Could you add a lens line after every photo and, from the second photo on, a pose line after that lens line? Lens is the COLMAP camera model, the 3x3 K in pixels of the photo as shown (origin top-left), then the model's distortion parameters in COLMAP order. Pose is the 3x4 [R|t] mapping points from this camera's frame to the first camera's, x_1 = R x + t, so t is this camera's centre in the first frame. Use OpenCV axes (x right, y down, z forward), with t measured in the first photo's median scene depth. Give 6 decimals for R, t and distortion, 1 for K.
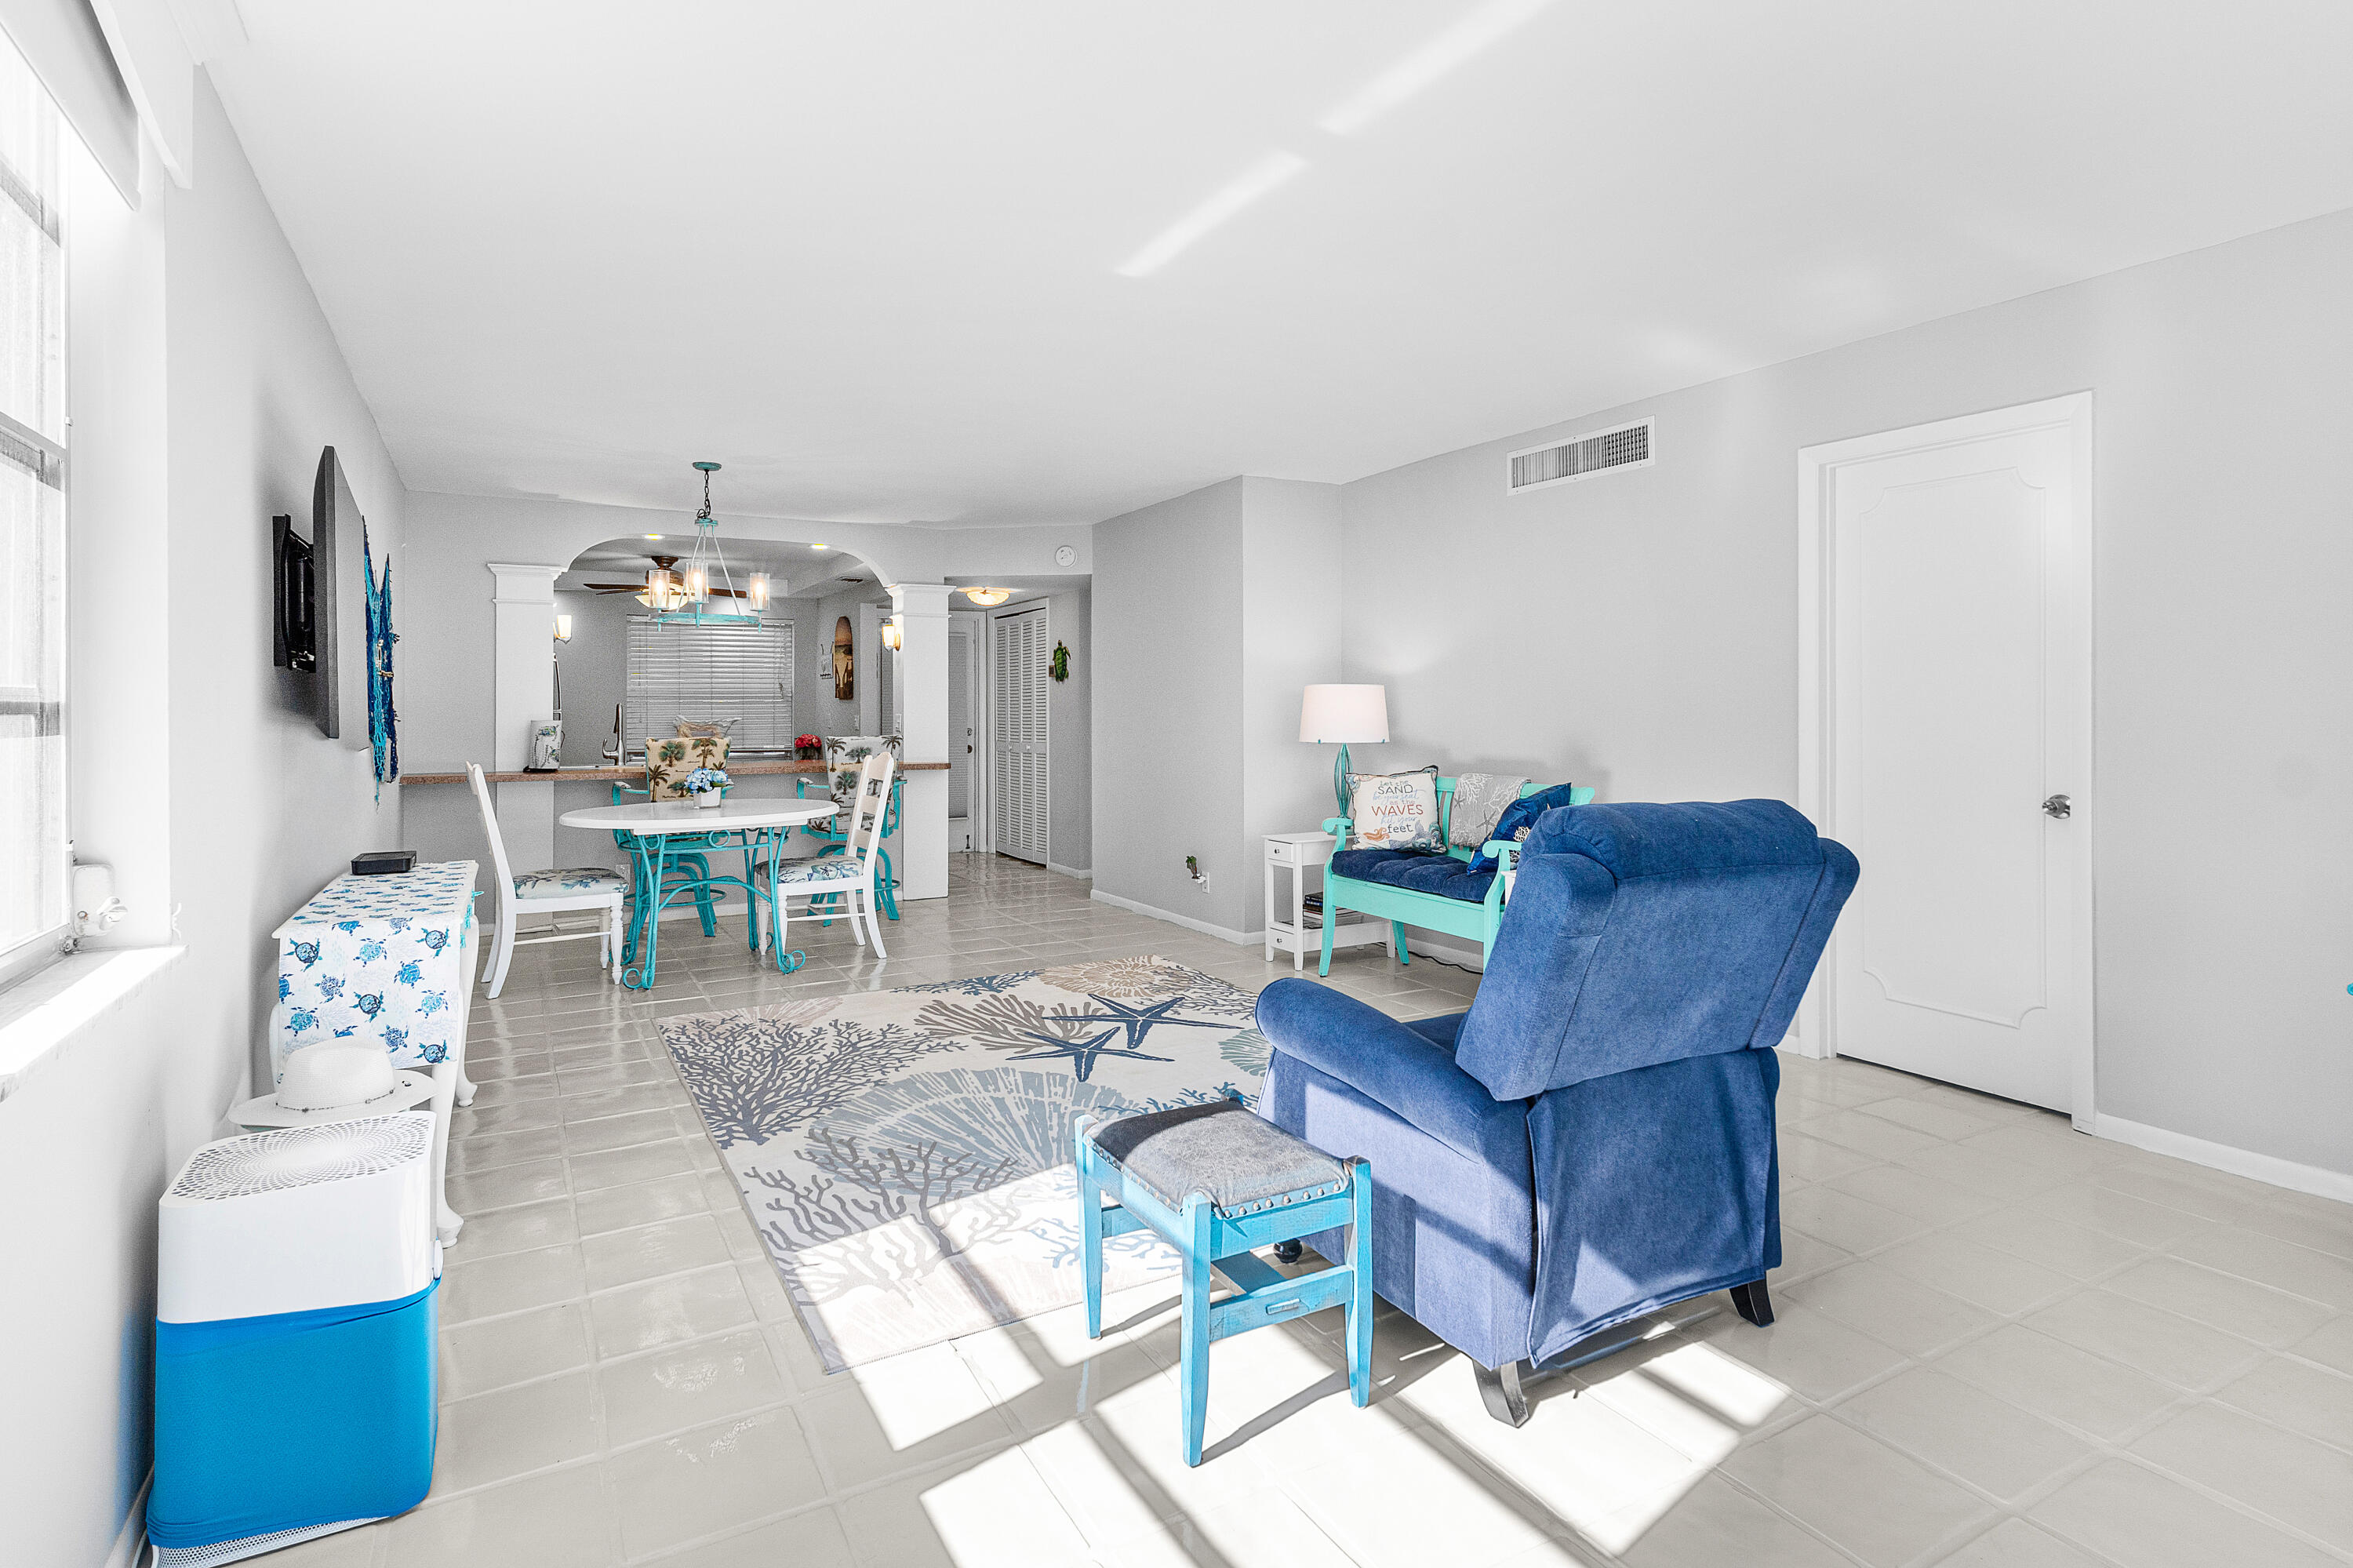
lens RADIAL K [[1233.2, 0, 1213.0], [0, 1233.2, 716.9], [0, 0, 1]] dist [-0.001685, -0.000147]
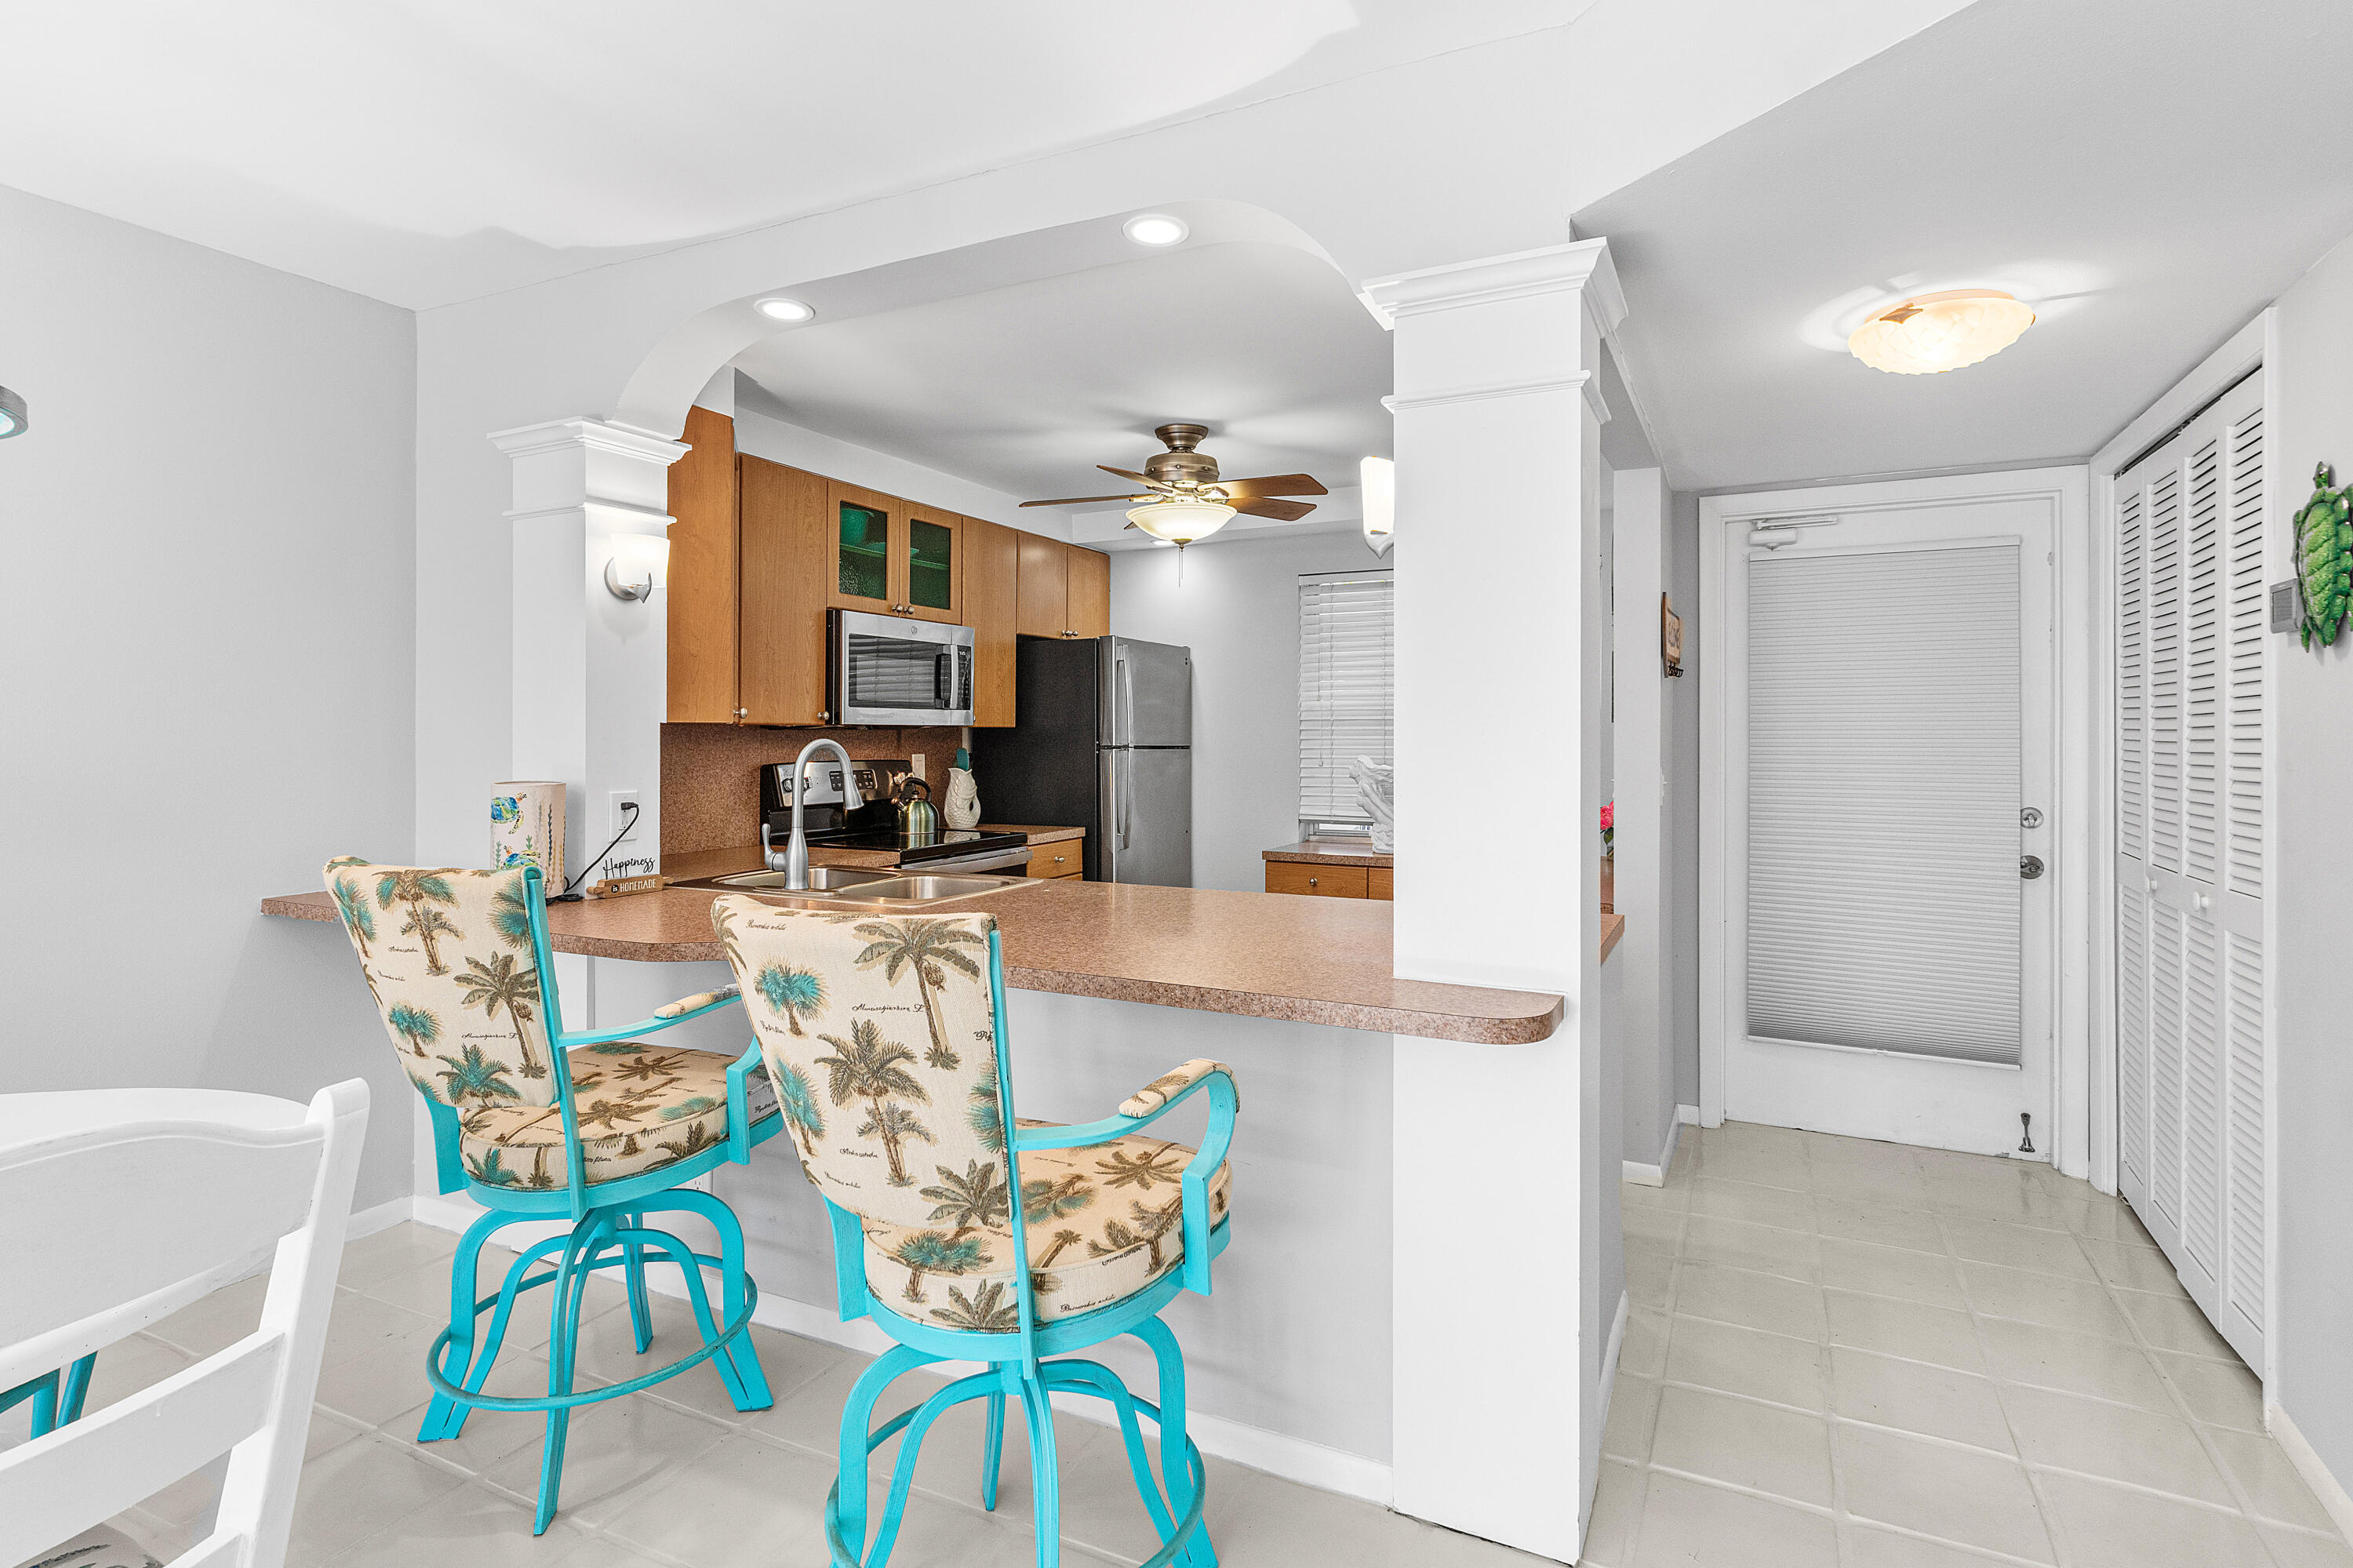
lens RADIAL K [[1182.9, 0, 1185.1], [0, 1182.9, 732.8], [0, 0, 1]] dist [0.003680, -0.000815]
pose [[0.553467, 0.005402, -0.832854, -0.084114], [-0.007752, 0.999969, 0.001334, -0.016885], [0.832835, 0.005718, 0.553492, 1.002827]]
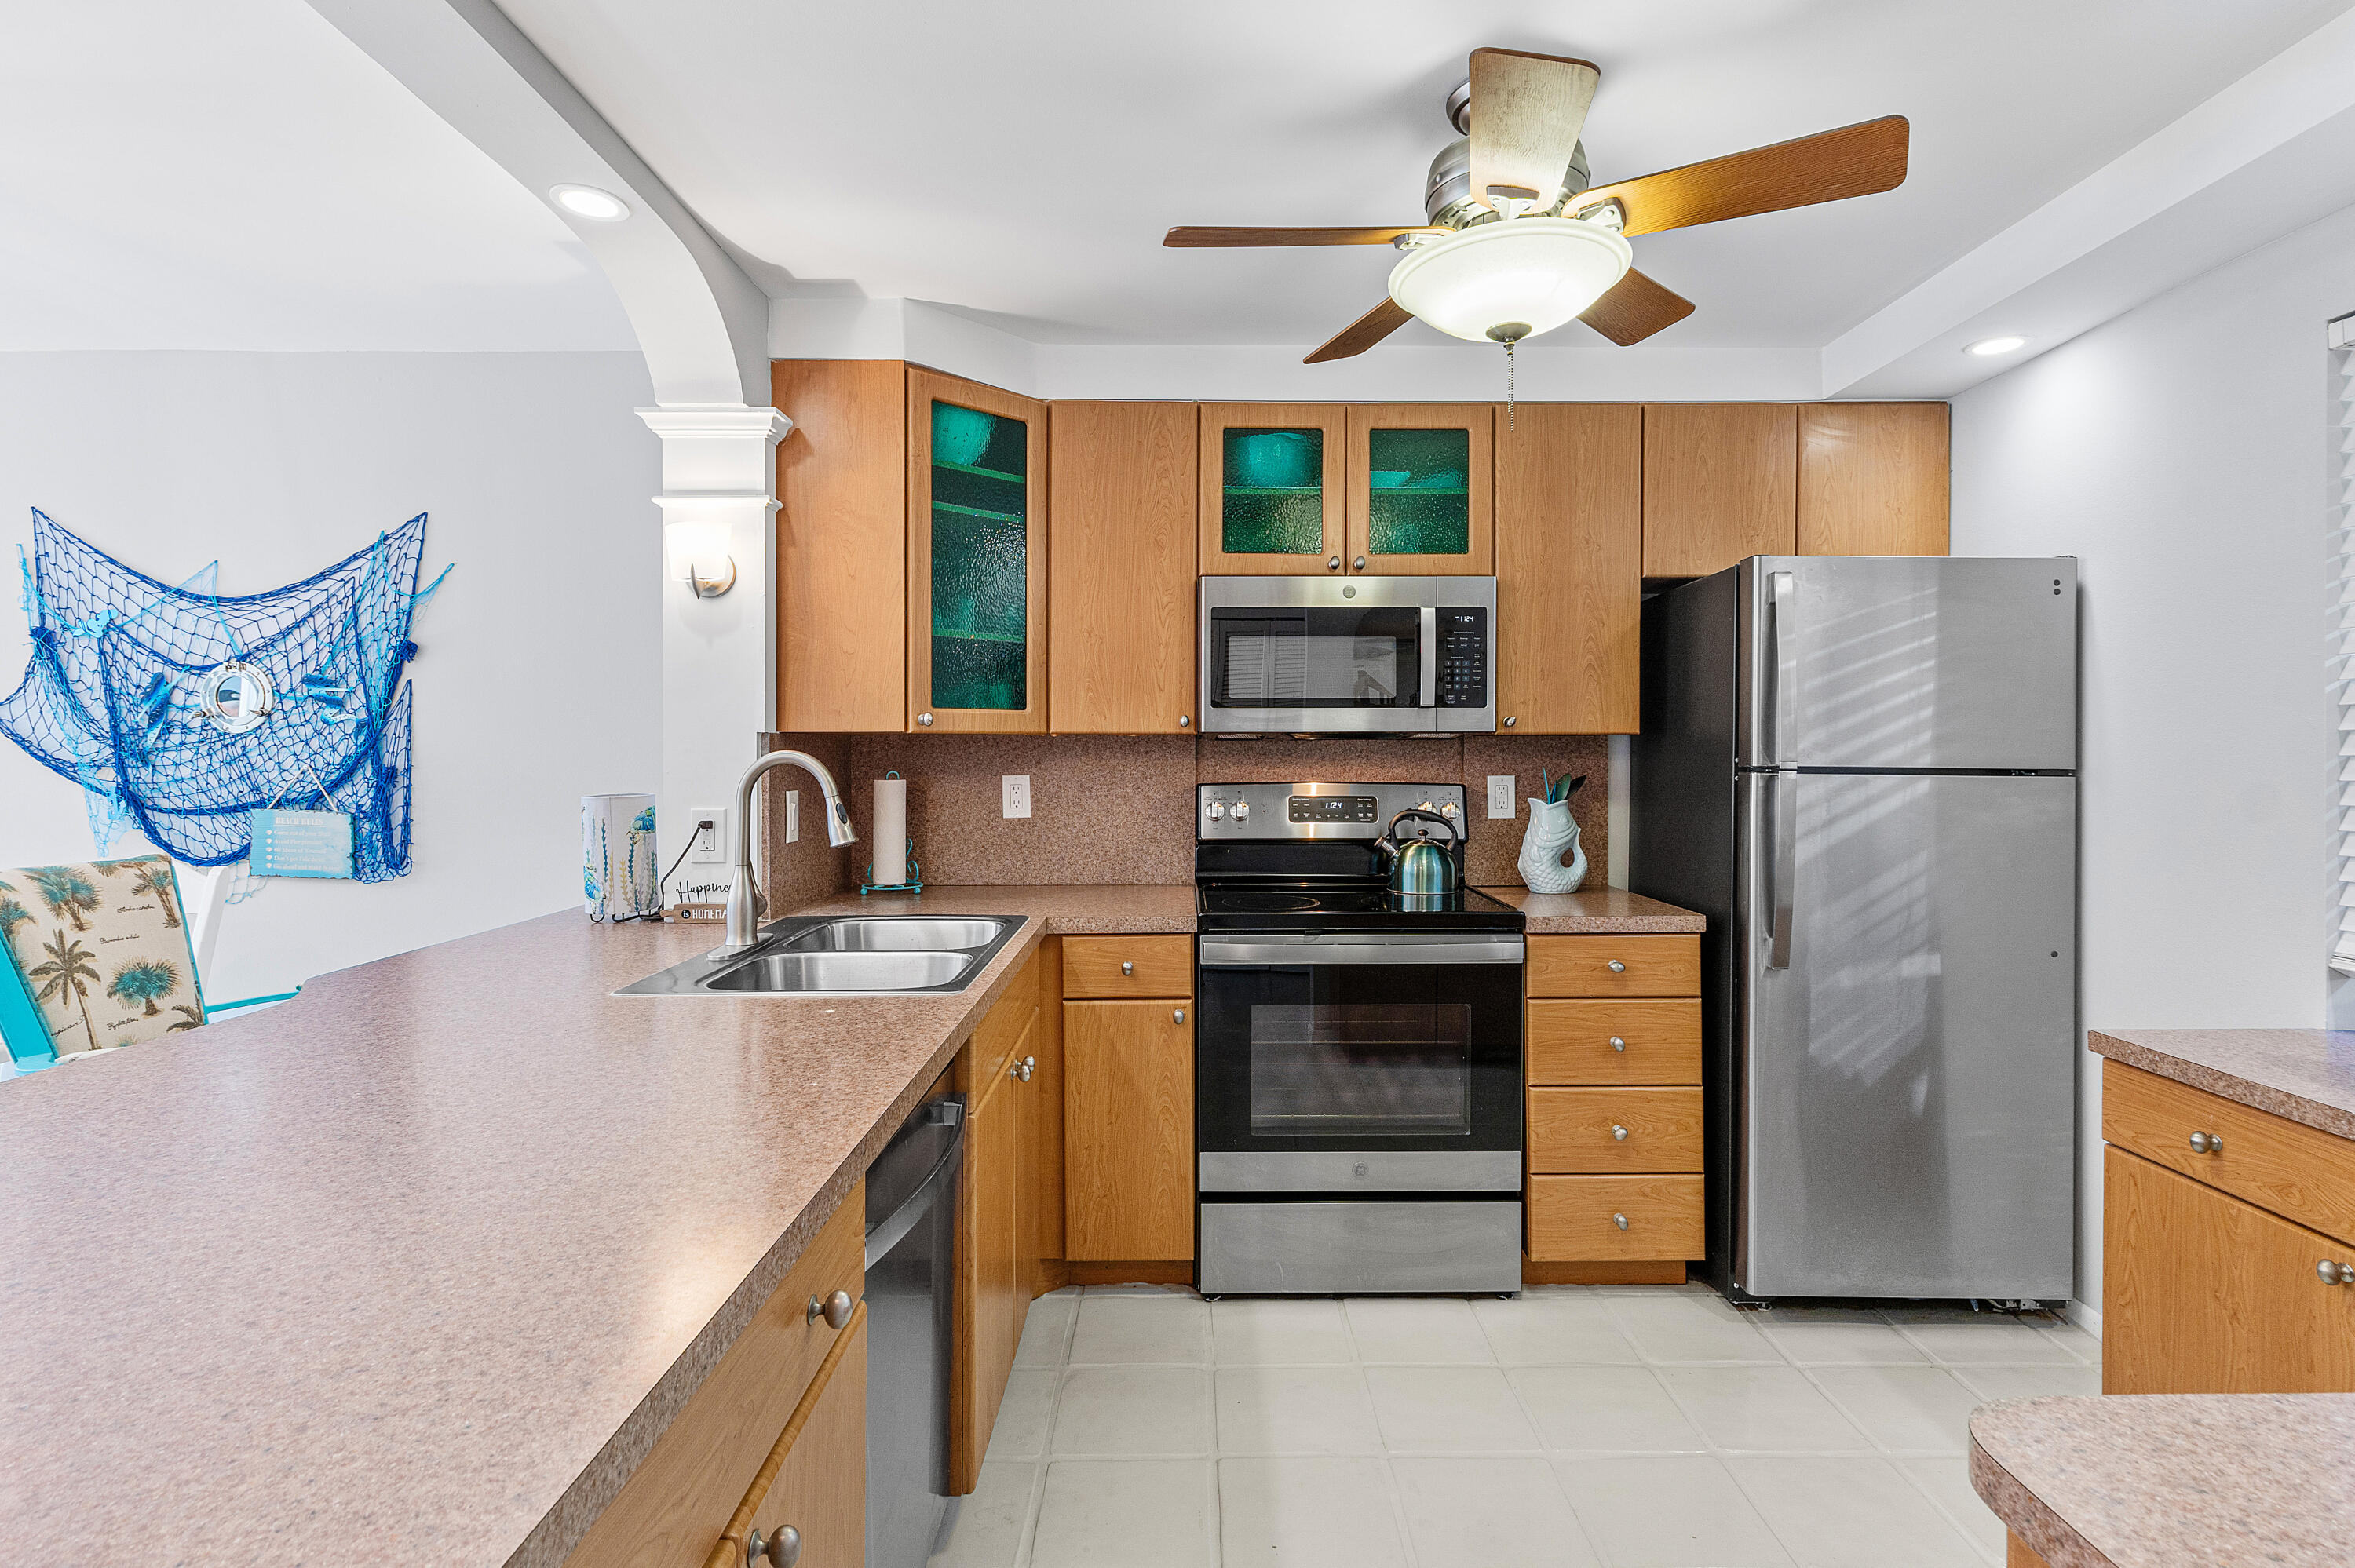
lens RADIAL K [[1164.0, 0, 1199.5], [0, 1164.0, 755.8], [0, 0, 1]] dist [0.000426, 0.000256]
pose [[-0.498178, 0.009119, -0.867027, -0.308055], [-0.000199, 0.999943, 0.010630, -0.014892], [0.867075, 0.005468, -0.498148, 1.412359]]
